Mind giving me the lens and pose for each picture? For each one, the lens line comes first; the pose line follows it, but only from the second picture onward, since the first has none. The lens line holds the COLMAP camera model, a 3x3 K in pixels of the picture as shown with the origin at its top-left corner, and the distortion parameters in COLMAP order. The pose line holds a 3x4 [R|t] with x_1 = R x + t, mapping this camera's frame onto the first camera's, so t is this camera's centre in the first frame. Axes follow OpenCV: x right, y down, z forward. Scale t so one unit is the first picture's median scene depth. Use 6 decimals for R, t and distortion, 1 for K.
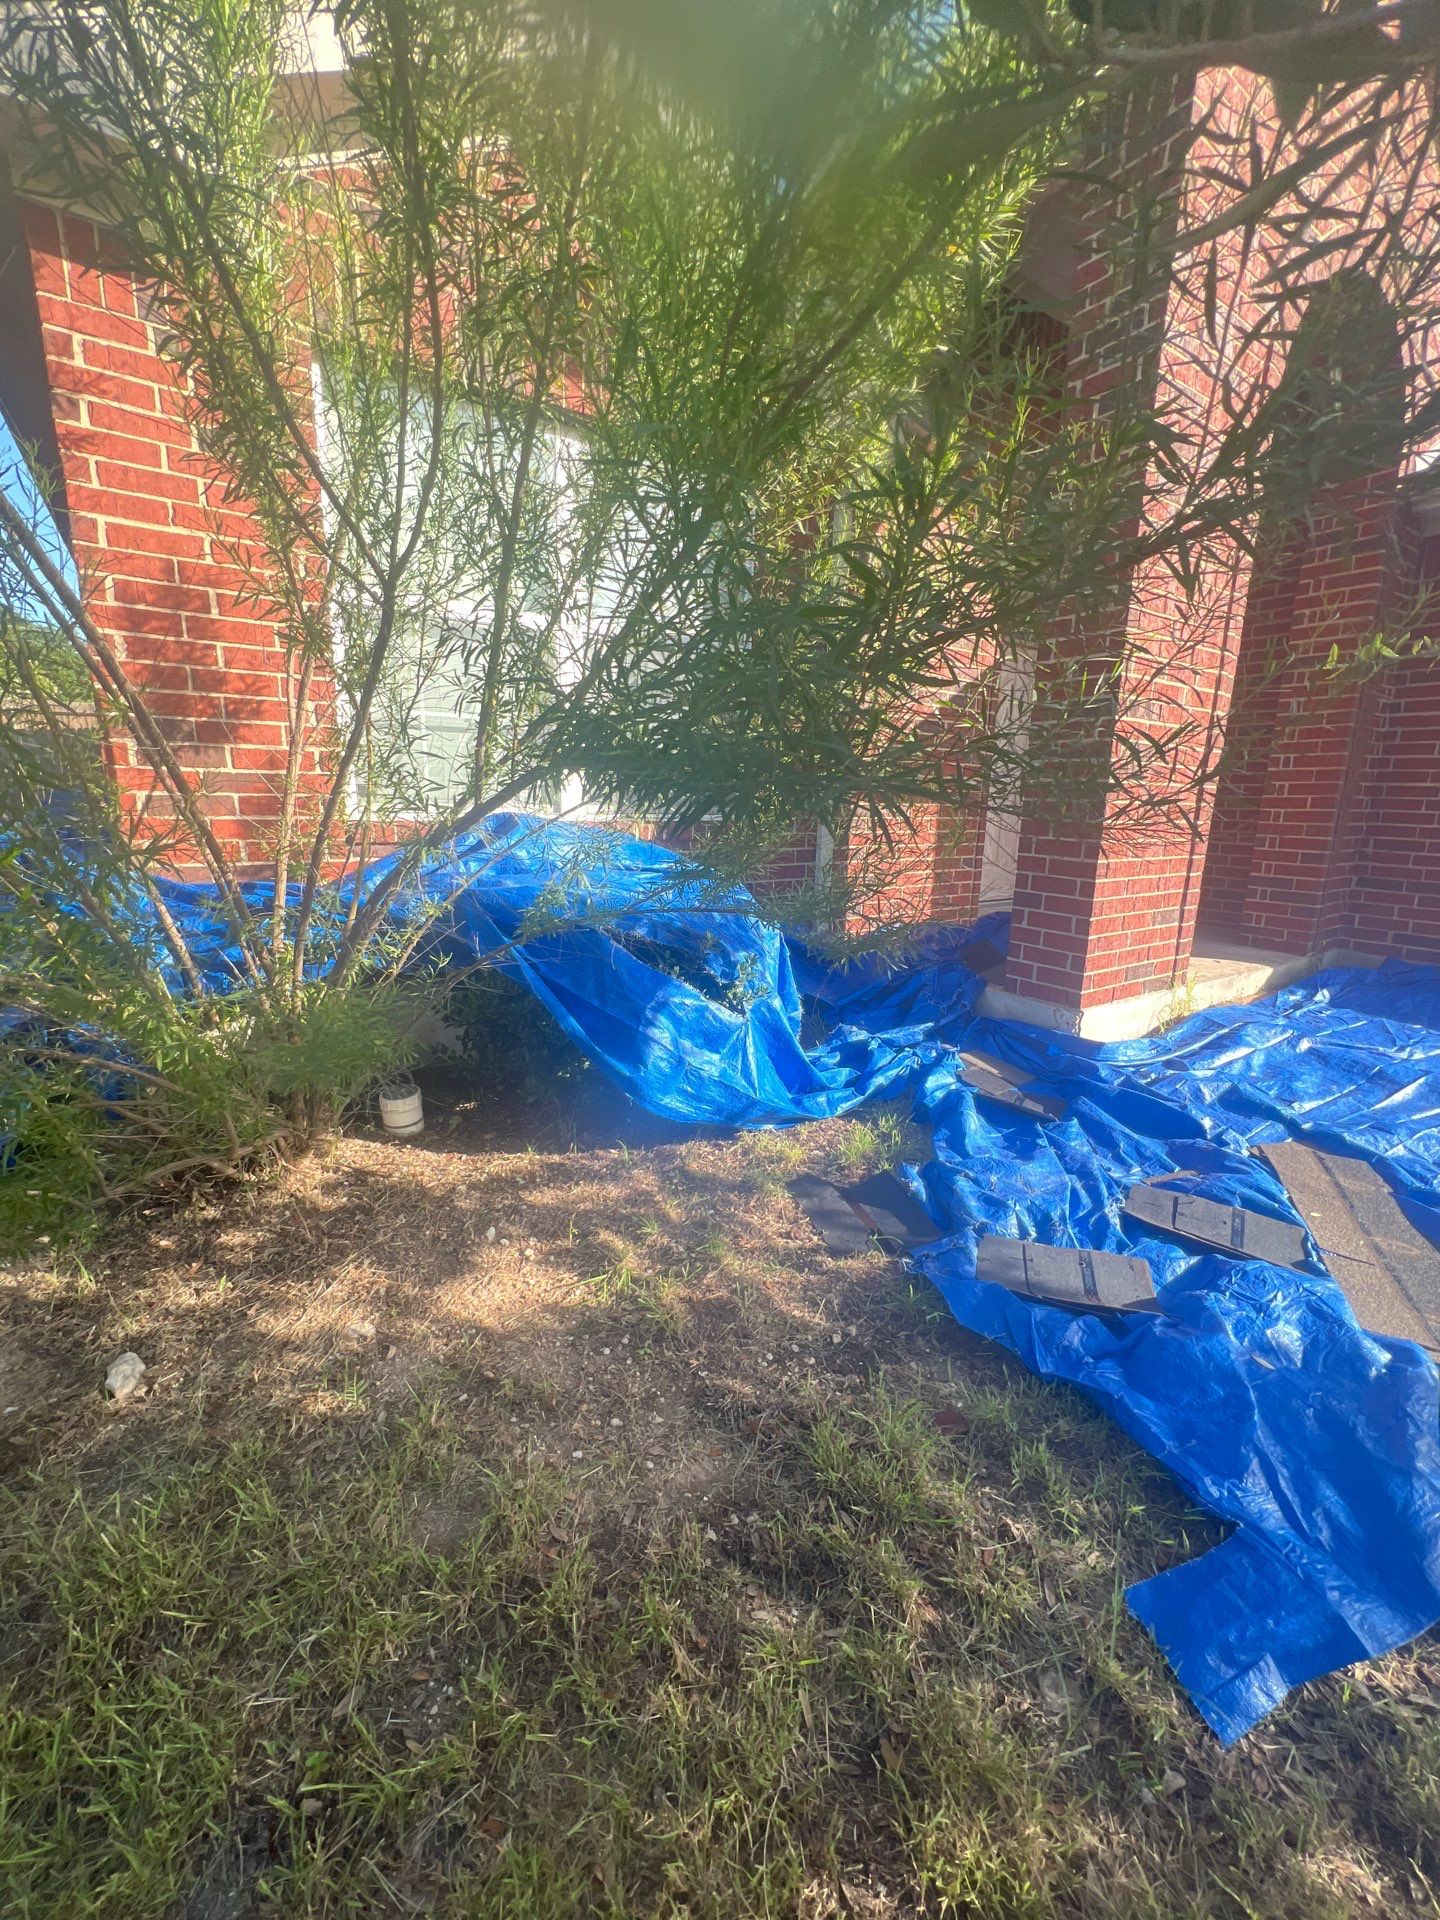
lens RADIAL K [[768.6, 0, 721.3], [0, 768.6, 959.7], [0, 0, 1]] dist [-0.002429, 0.000727]
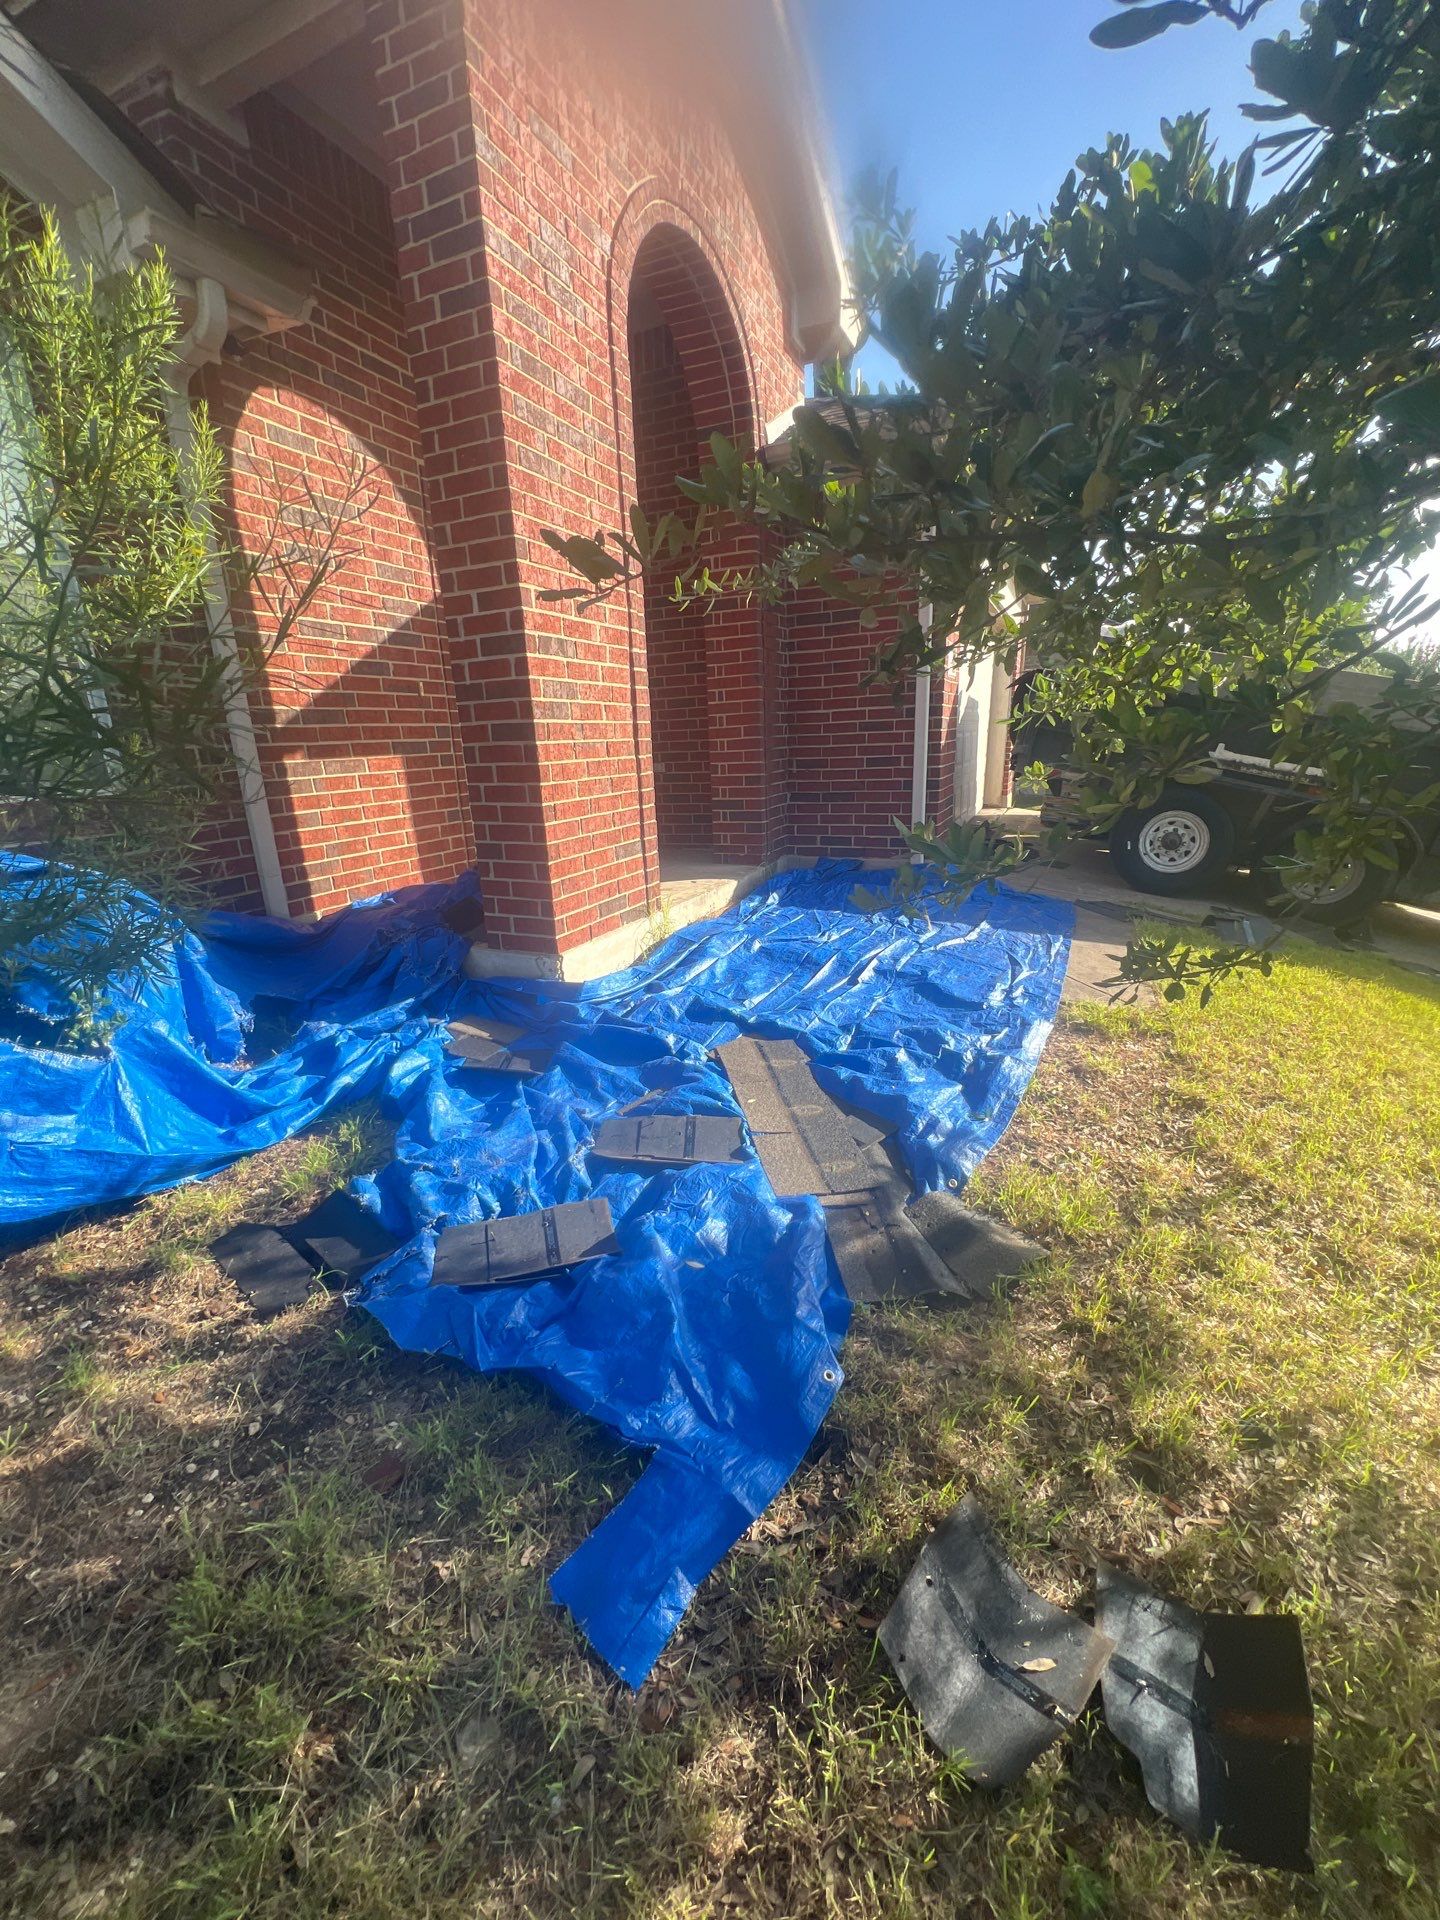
lens RADIAL K [[768.6, 0, 719.7], [0, 768.6, 958.0], [0, 0, 1]] dist [-0.002429, 0.000727]
pose [[0.853090, -0.195379, 0.483801, 0.208694], [0.164676, 0.980672, 0.105661, -0.001606], [-0.495094, -0.010468, 0.868776, 0.038104]]
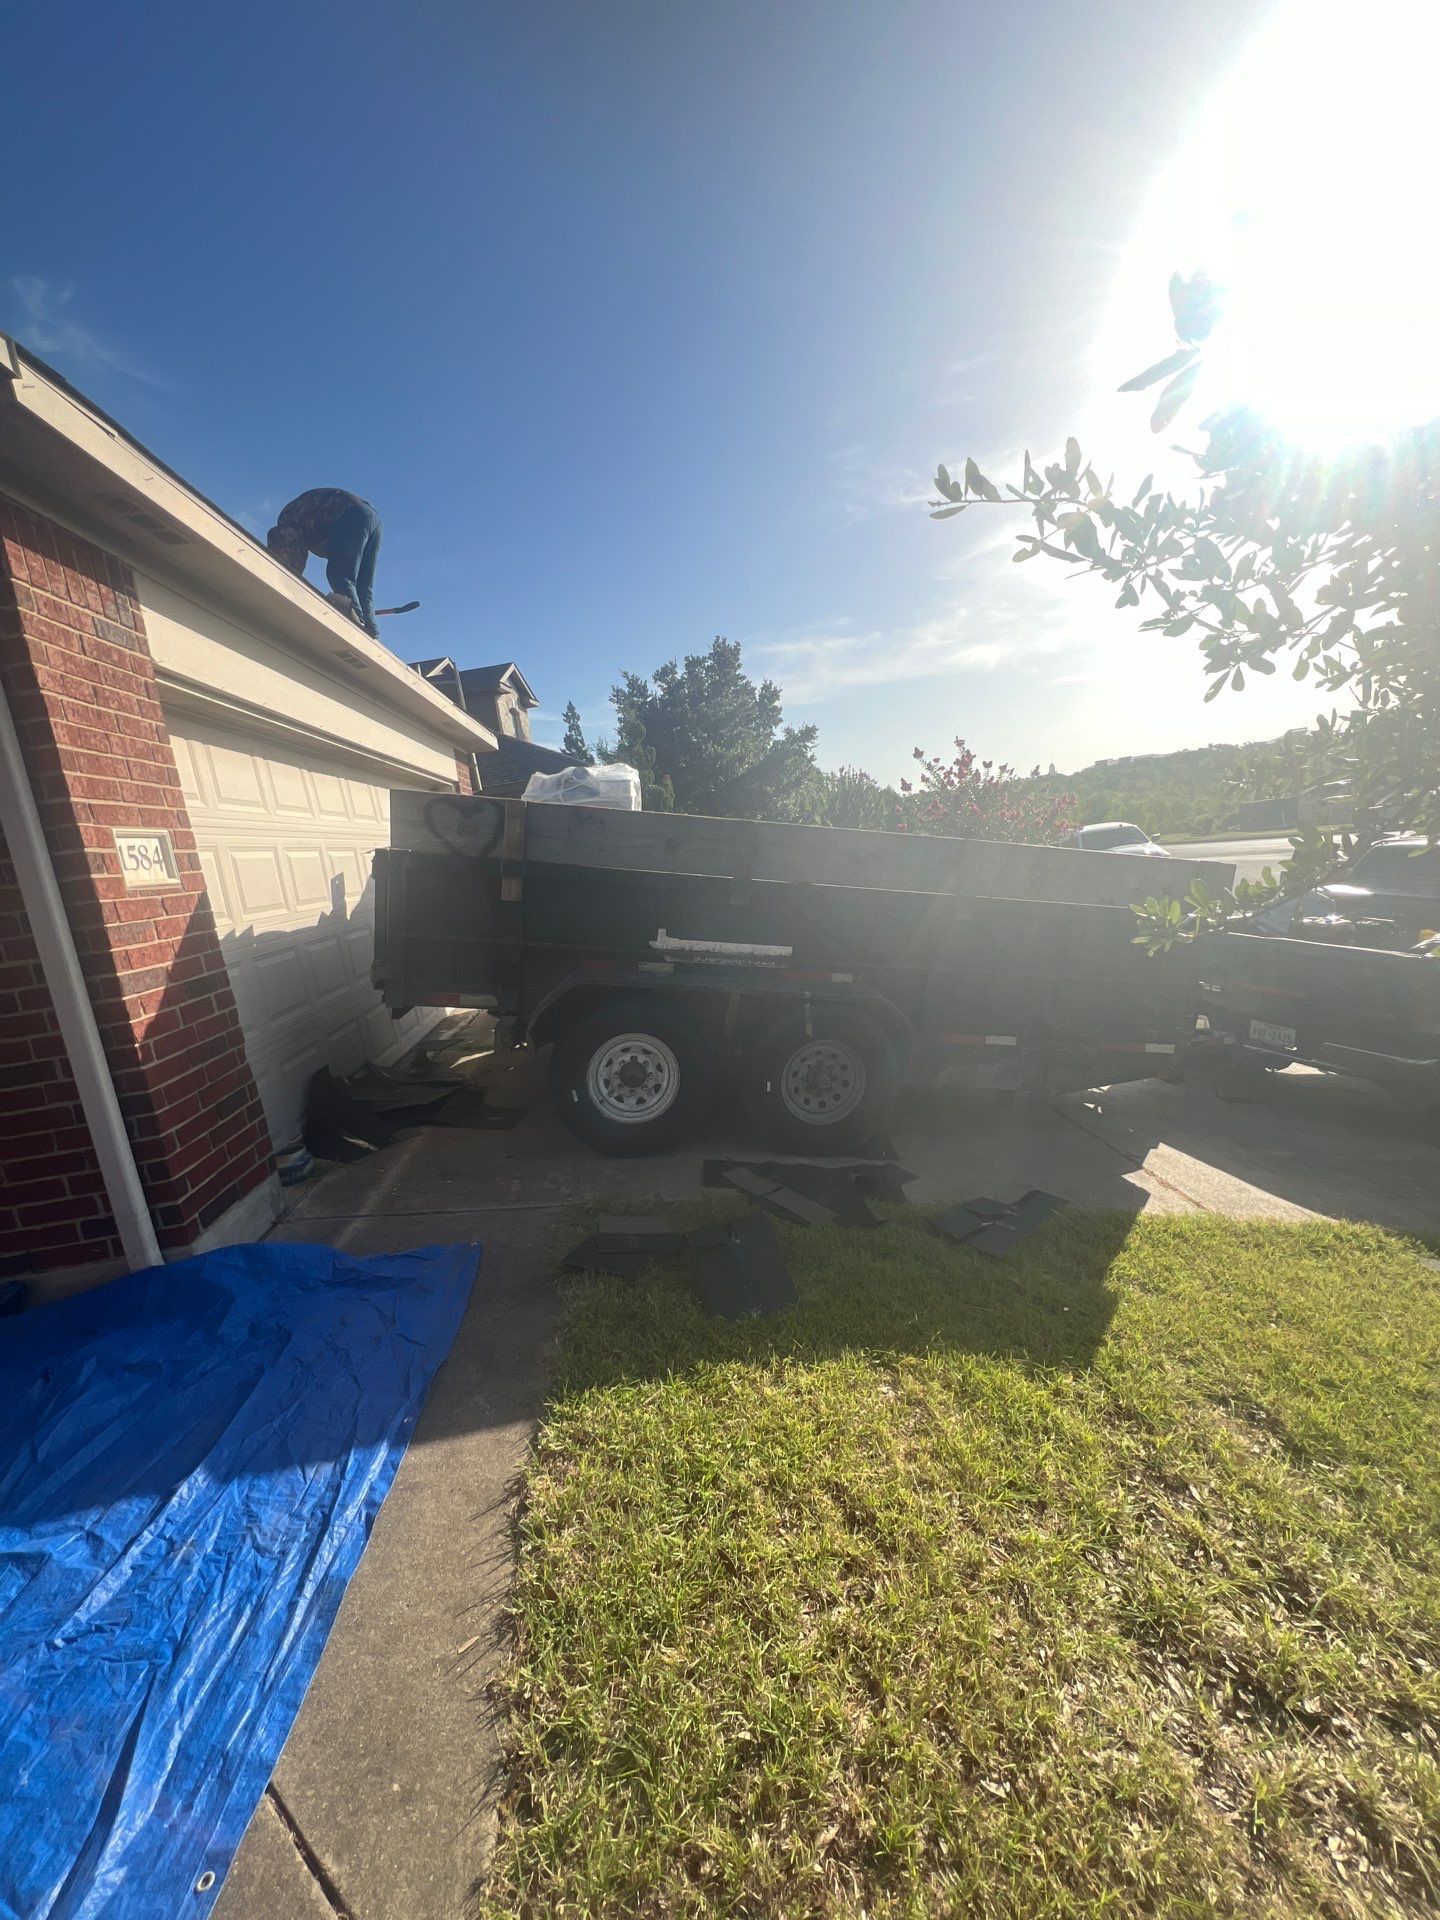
lens RADIAL K [[768.6, 0, 719.5], [0, 768.6, 961.1], [0, 0, 1]] dist [-0.002429, 0.000727]
pose [[0.464107, -0.227894, 0.855961, 1.387936], [0.330855, 0.940996, 0.071143, -0.150260], [-0.821669, 0.250181, 0.512123, 0.388826]]
